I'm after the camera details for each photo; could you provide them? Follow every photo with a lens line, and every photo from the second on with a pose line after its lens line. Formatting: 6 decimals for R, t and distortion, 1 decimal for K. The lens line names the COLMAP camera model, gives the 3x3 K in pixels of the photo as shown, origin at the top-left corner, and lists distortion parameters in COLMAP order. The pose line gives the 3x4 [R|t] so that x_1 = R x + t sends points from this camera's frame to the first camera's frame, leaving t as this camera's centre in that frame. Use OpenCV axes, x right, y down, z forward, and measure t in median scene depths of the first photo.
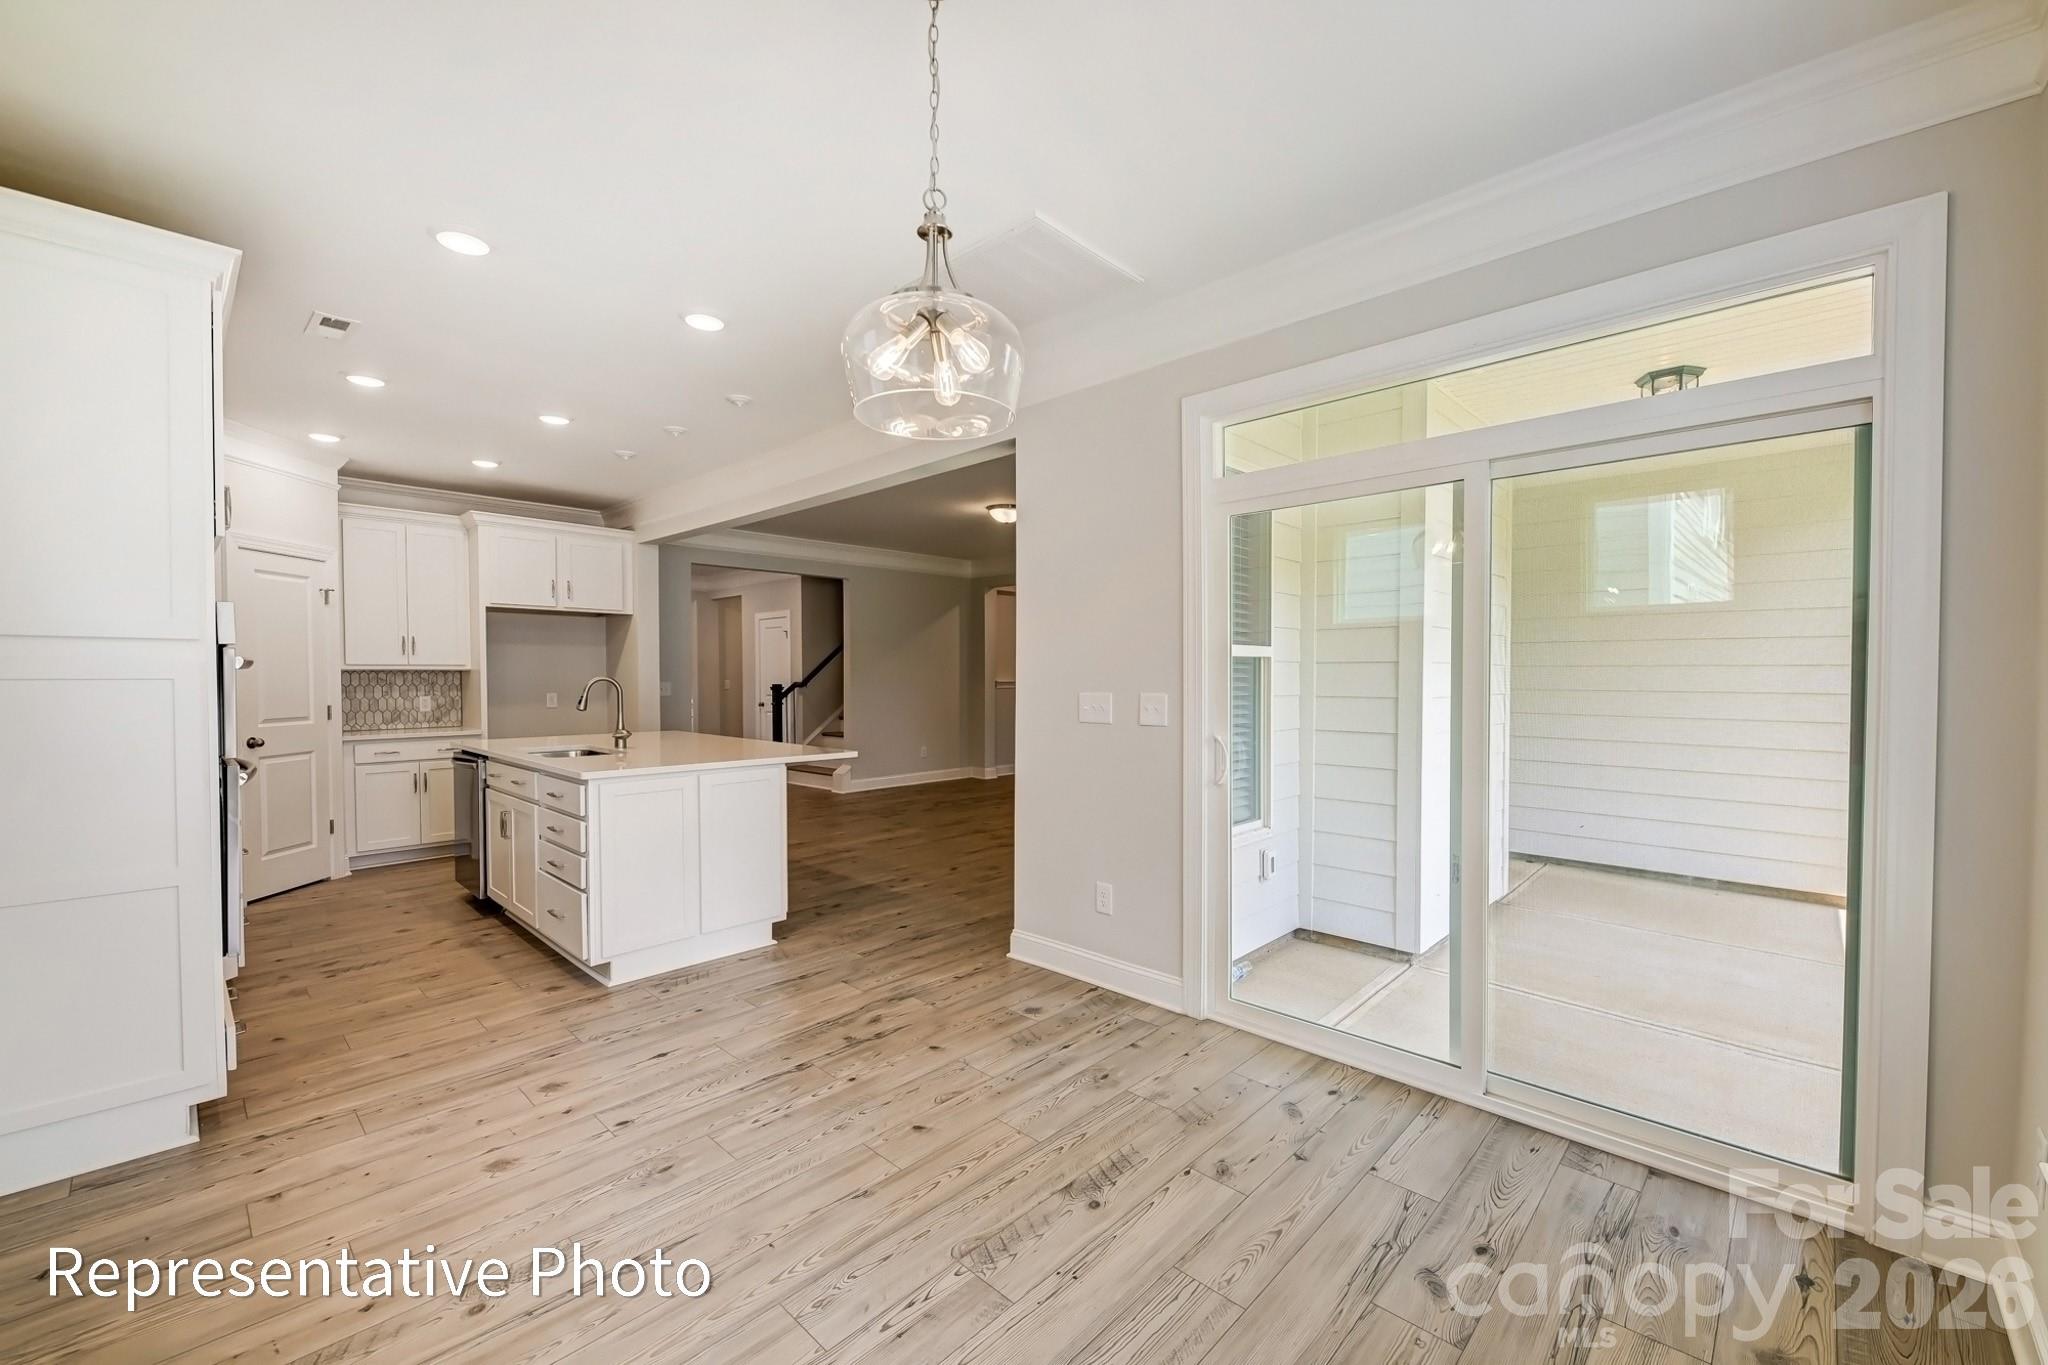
lens RADIAL K [[817.7, 0, 1025.9], [0, 817.7, 691.2], [0, 0, 1]] dist [0.013642, -0.008424]
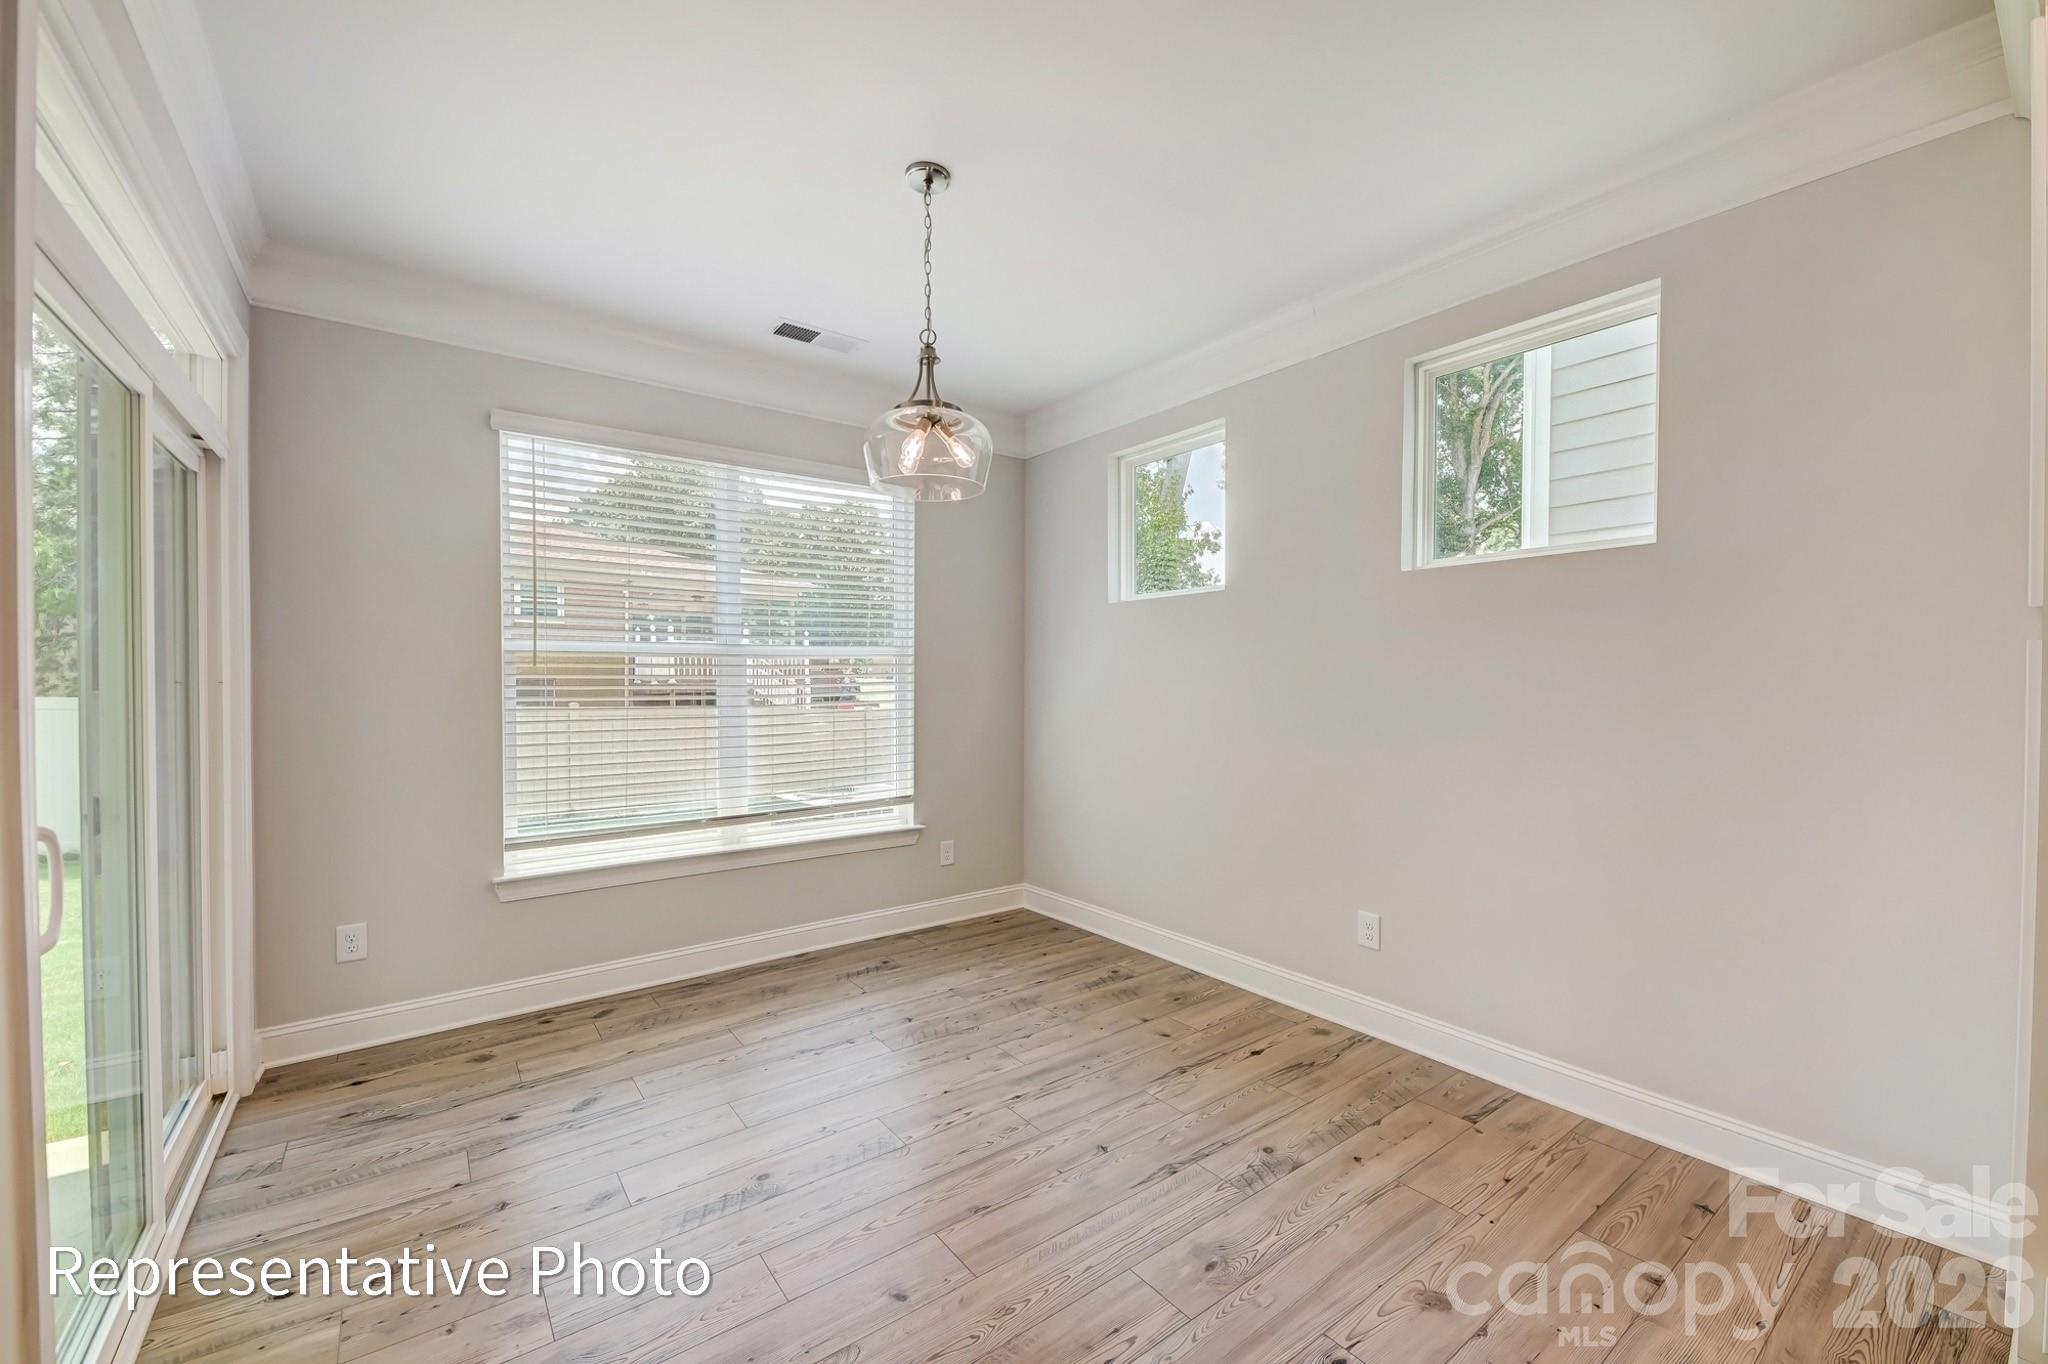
lens RADIAL K [[812.7, 0, 1025.4], [0, 812.7, 694.3], [0, 0, 1]] dist [0.016156, -0.009542]
pose [[-0.986431, -0.002490, 0.164158, -0.175116], [0.004284, 0.999154, 0.040901, -0.012370], [-0.164121, 0.041049, -0.985586, 0.820440]]
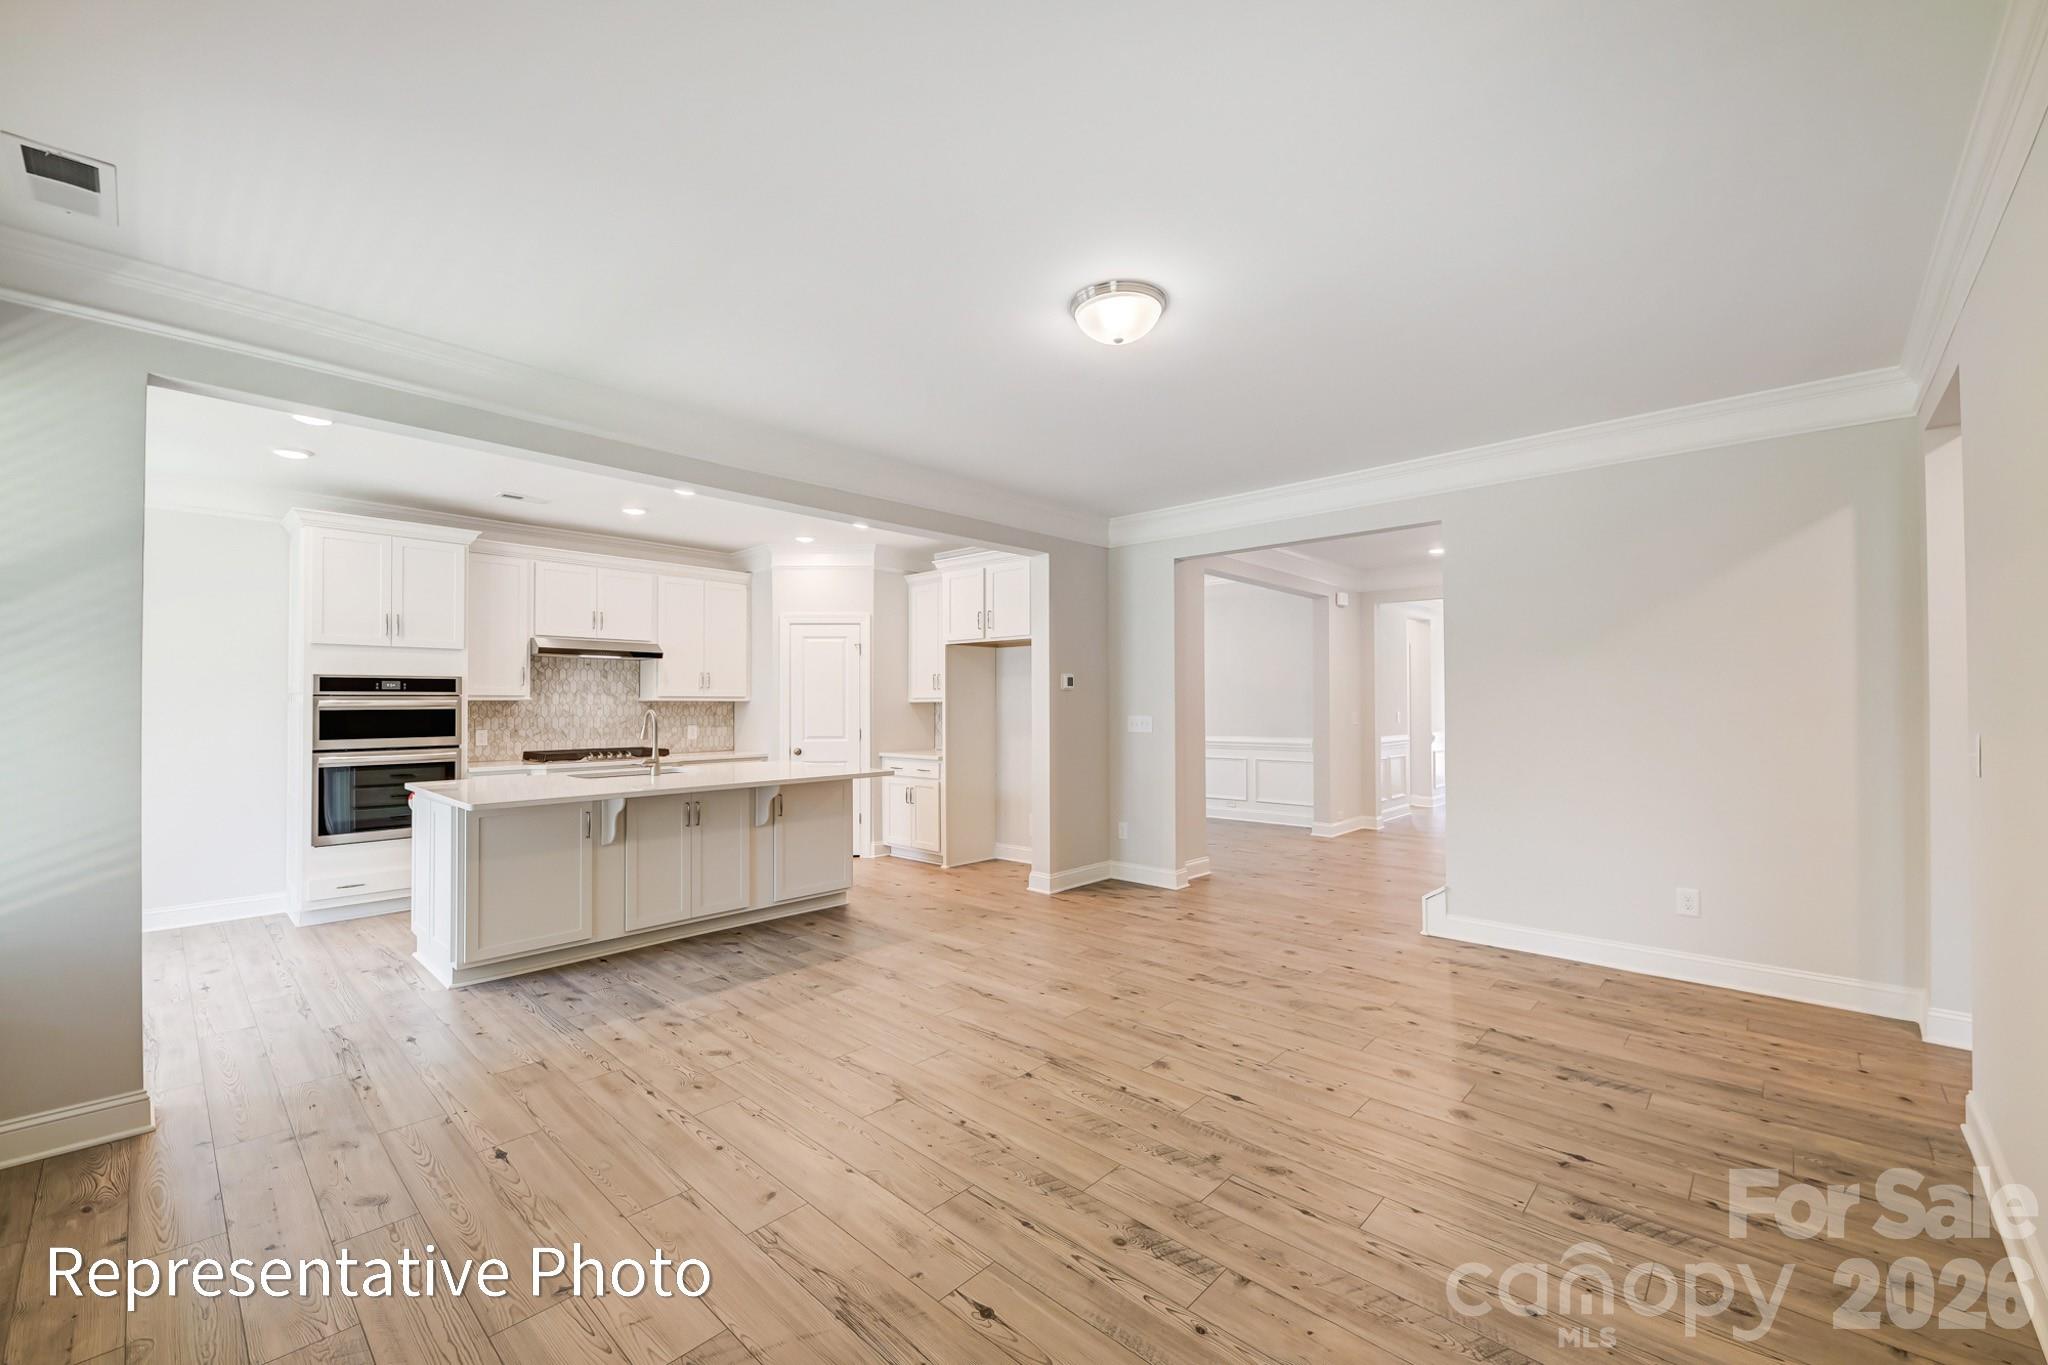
lens RADIAL K [[812.7, 0, 1025.4], [0, 812.7, 694.8], [0, 0, 1]] dist [0.016156, -0.009542]
pose [[0.007111, -0.009397, -0.999931, 0.548913], [-0.017932, 0.999794, -0.009524, -0.033906], [0.999814, 0.017998, 0.006942, 1.377658]]
